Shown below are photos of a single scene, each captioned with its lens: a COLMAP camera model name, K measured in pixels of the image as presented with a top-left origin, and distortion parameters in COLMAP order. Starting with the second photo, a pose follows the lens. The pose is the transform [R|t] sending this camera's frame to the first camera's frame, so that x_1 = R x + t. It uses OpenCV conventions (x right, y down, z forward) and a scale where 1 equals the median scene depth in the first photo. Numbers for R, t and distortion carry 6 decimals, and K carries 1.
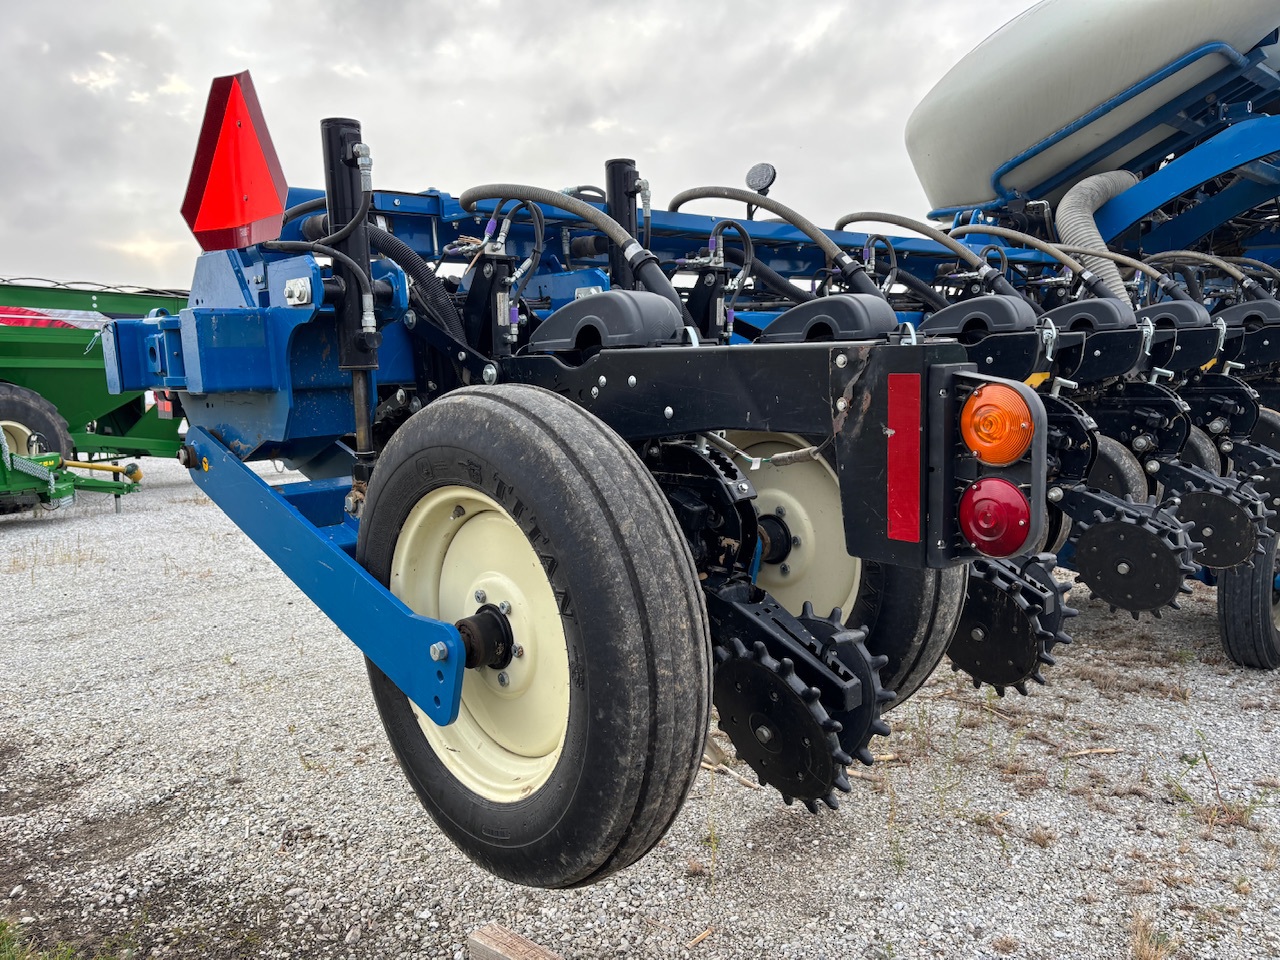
lens RADIAL K [[967.1, 0, 640.0], [0, 967.1, 480.0], [0, 0, 1]] dist [0.060835, -0.072846]
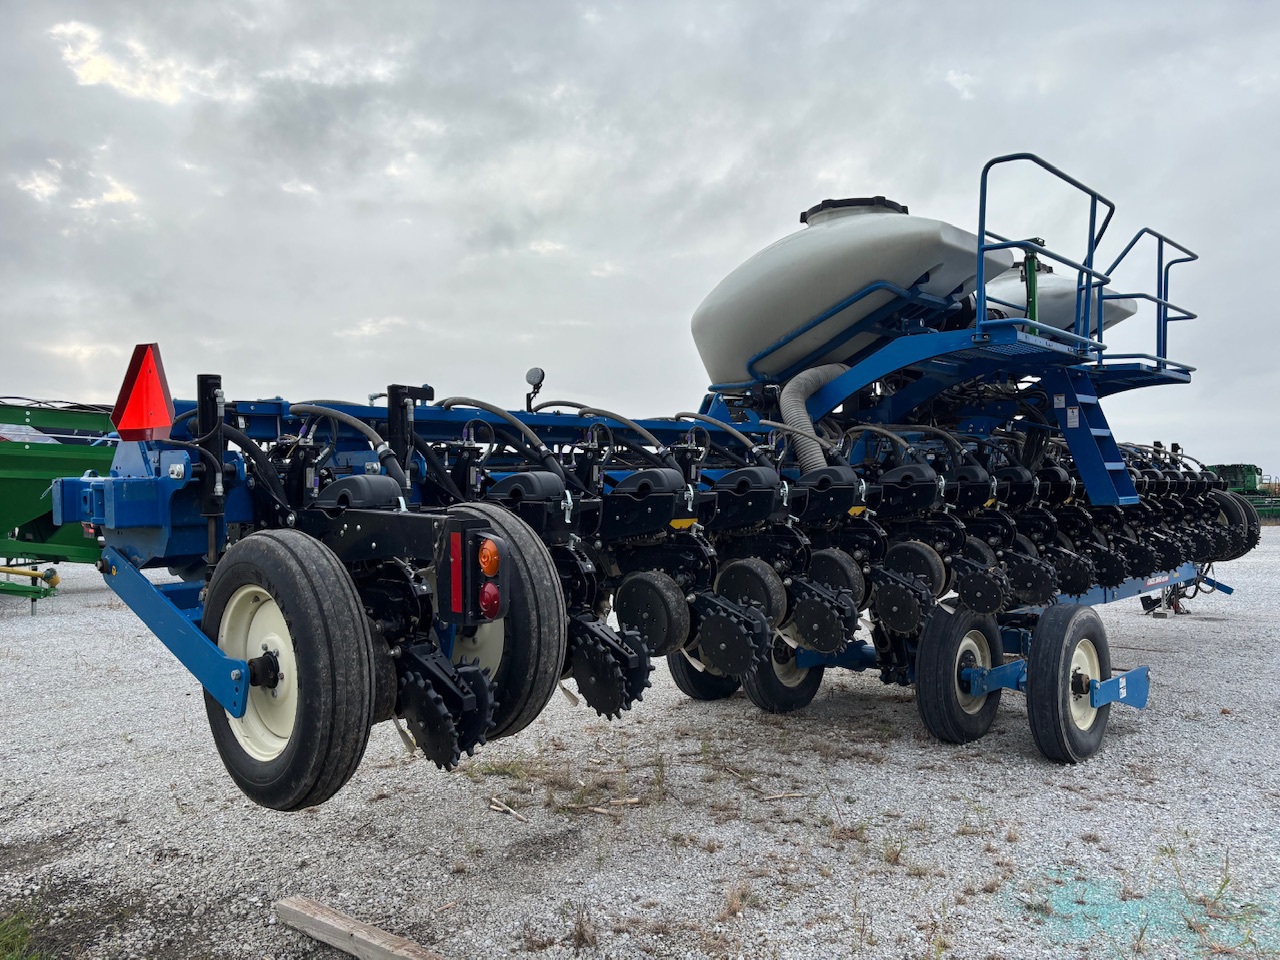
lens RADIAL K [[967.1, 0, 640.0], [0, 967.1, 480.0], [0, 0, 1]] dist [0.060835, -0.072846]
pose [[0.997803, 0.022166, 0.062435, 0.270744], [-0.014779, 0.993095, -0.116374, 0.008574], [-0.064584, 0.115196, 0.991241, -0.574964]]
